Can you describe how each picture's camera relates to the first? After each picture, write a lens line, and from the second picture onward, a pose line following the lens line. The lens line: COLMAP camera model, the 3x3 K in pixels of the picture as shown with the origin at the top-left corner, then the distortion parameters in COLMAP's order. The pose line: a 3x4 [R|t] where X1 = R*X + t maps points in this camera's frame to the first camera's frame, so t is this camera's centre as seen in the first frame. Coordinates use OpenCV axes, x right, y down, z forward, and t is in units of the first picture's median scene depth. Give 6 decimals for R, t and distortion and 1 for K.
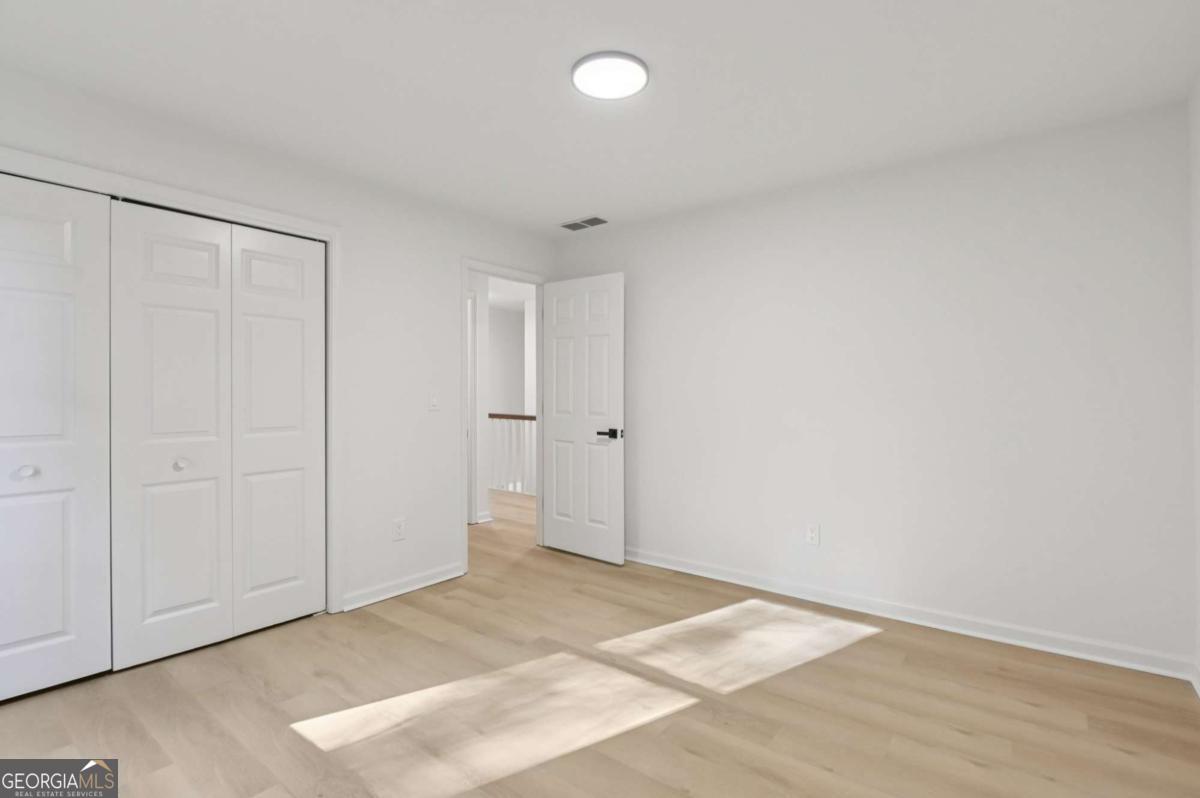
lens RADIAL K [[564.1, 0, 600.0], [0, 564.1, 399.0], [0, 0, 1]] dist [-0.001135, -0.000175]
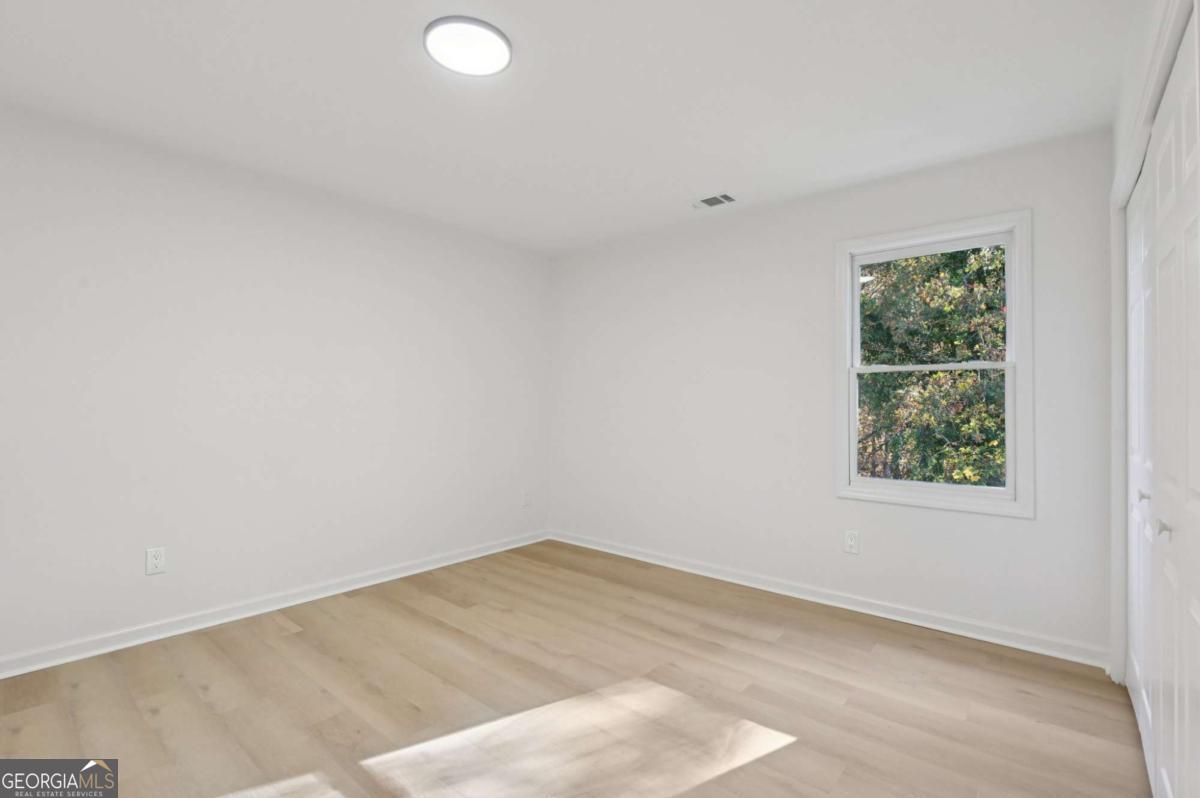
lens RADIAL K [[552.2, 0, 598.9], [0, 552.2, 407.8], [0, 0, 1]] dist [-0.002455, -0.000668]
pose [[-0.998755, -0.009510, 0.048971, -0.247560], [-0.008129, 0.999566, 0.028321, -0.026404], [-0.049219, 0.027887, -0.998399, 1.987860]]
